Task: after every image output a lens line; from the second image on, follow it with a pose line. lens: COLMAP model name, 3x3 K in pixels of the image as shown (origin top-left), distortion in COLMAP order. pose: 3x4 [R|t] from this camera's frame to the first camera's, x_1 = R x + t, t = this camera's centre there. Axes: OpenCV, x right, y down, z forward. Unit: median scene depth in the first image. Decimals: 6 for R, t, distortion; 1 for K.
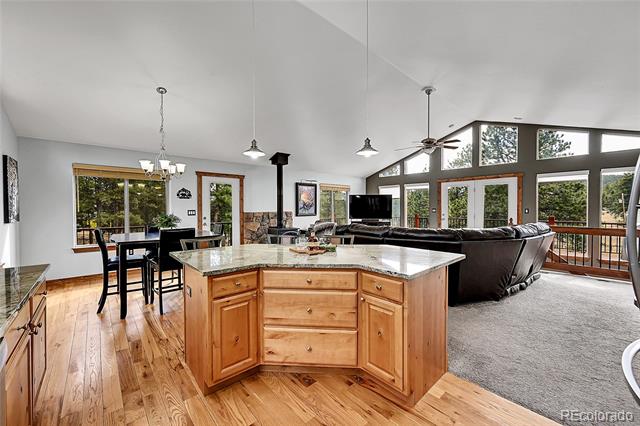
lens RADIAL K [[251.3, 0, 317.3], [0, 251.3, 209.9], [0, 0, 1]] dist [-0.000912, 0.000728]
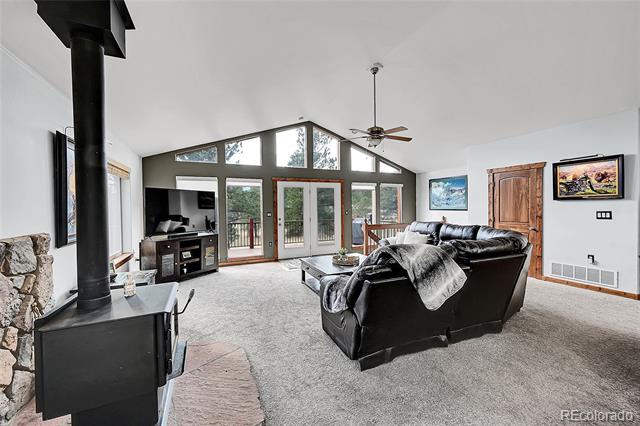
lens RADIAL K [[251.3, 0, 316.9], [0, 251.3, 212.8], [0, 0, 1]] dist [-0.000912, 0.000728]
pose [[0.300342, -0.014837, 0.953716, -0.276158], [0.028421, 0.999574, 0.006600, -0.004184], [-0.953408, 0.025124, 0.300635, 0.633269]]
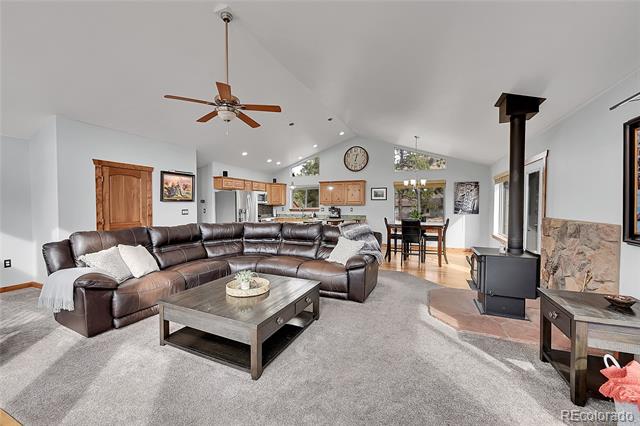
lens RADIAL K [[251.3, 0, 317.9], [0, 251.3, 209.0], [0, 0, 1]] dist [-0.000912, 0.000728]
pose [[-0.898842, 0.013289, -0.438071, 0.368922], [-0.005264, 0.999141, 0.041110, -0.023504], [0.438241, 0.039257, -0.898000, 1.118513]]
